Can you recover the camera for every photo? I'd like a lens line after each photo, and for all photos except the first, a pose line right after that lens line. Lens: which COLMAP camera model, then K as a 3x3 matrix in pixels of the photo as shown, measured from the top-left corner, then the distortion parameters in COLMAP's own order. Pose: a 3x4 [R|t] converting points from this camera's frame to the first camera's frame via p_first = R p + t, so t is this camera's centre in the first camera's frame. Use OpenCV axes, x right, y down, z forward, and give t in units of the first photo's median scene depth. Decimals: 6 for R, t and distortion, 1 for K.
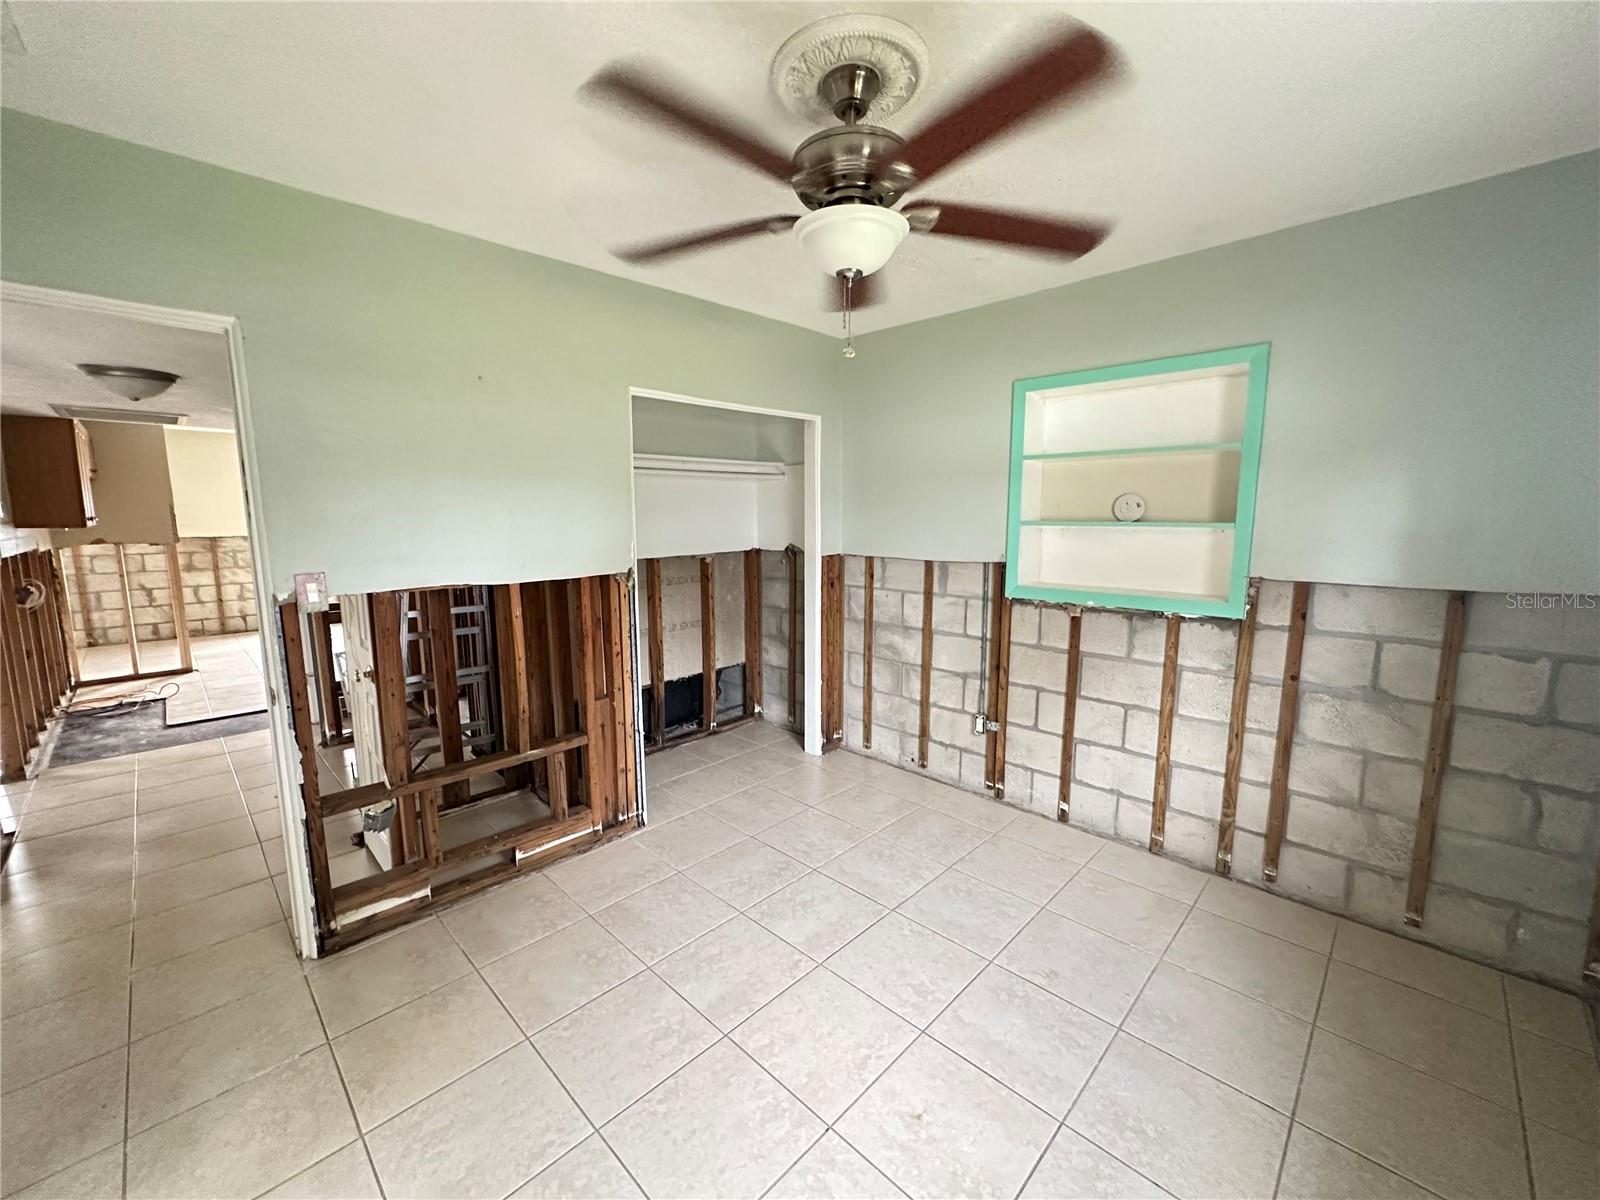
lens RADIAL K [[639.0, 0, 803.2], [0, 639.0, 599.4], [0, 0, 1]] dist [-0.005066, 0.000737]
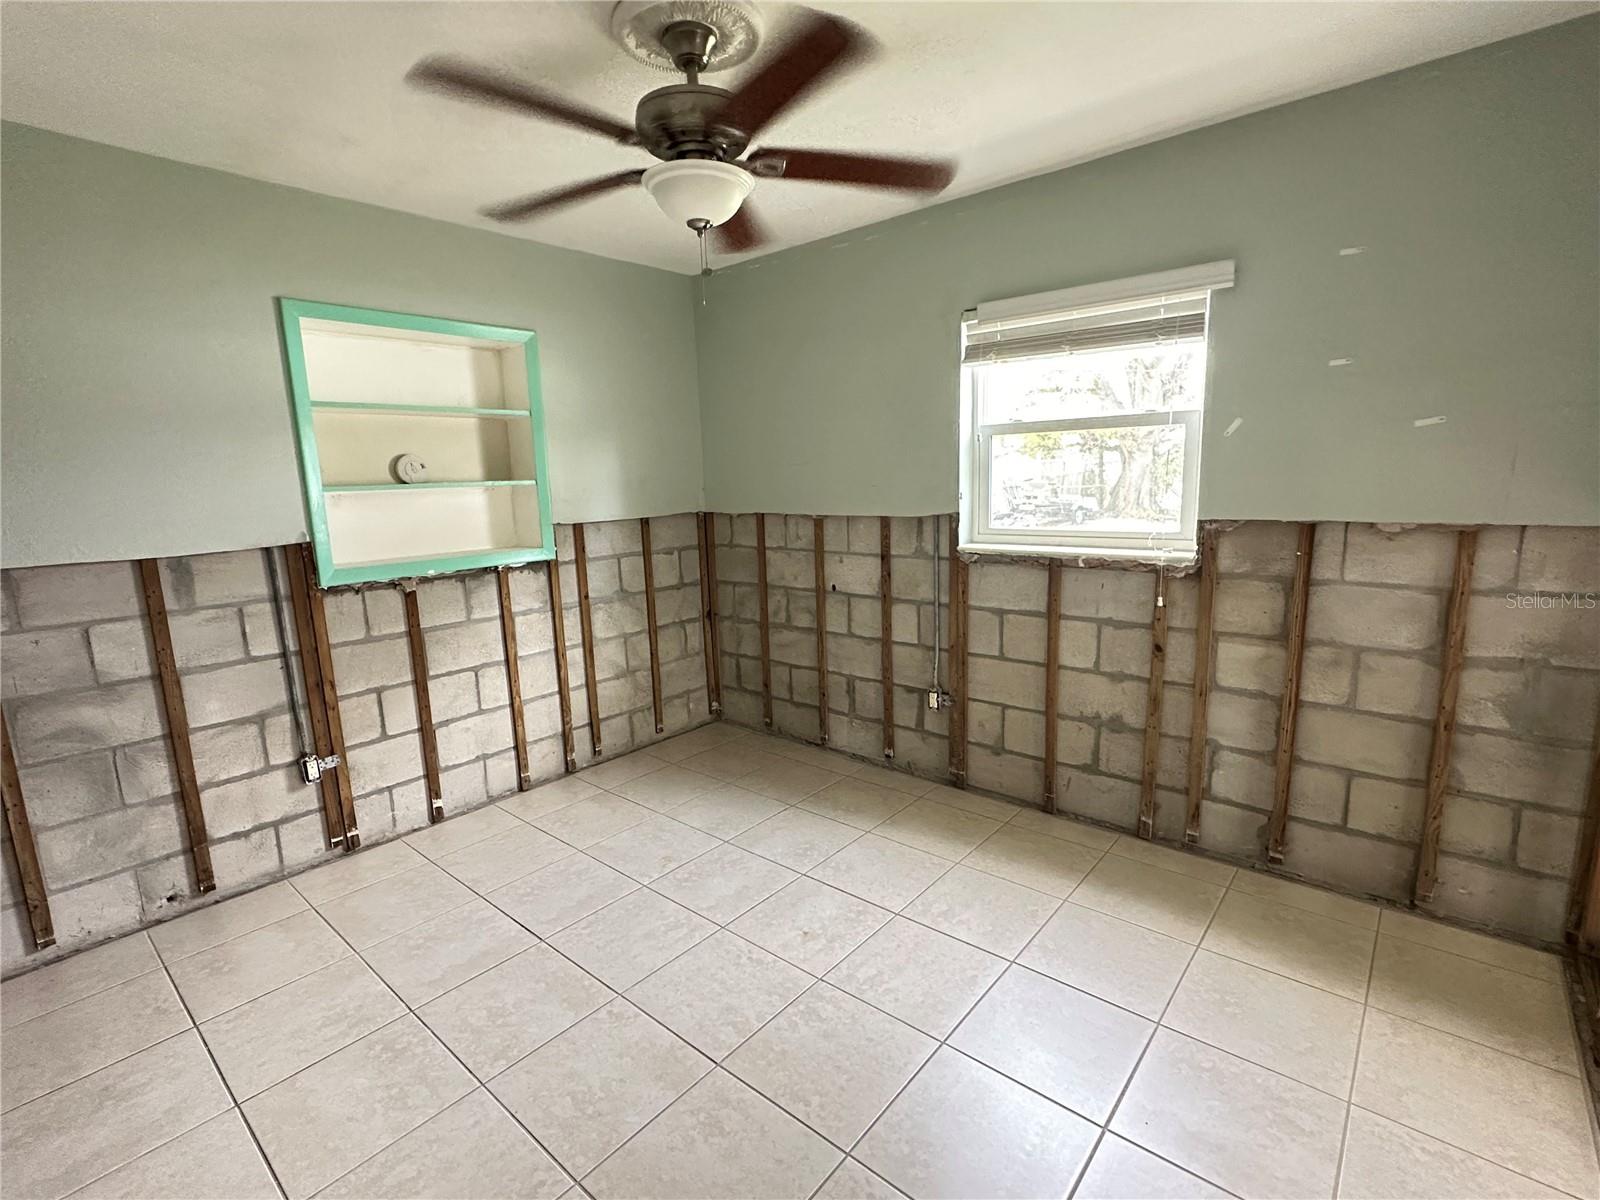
lens RADIAL K [[750.6, 0, 791.1], [0, 750.6, 607.9], [0, 0, 1]] dist [-0.001613, 0.000541]
pose [[-0.055701, -0.173036, 0.983339, -0.619883], [0.166461, 0.969475, 0.180026, -0.050187], [-0.984474, 0.173715, -0.025197, 0.499108]]
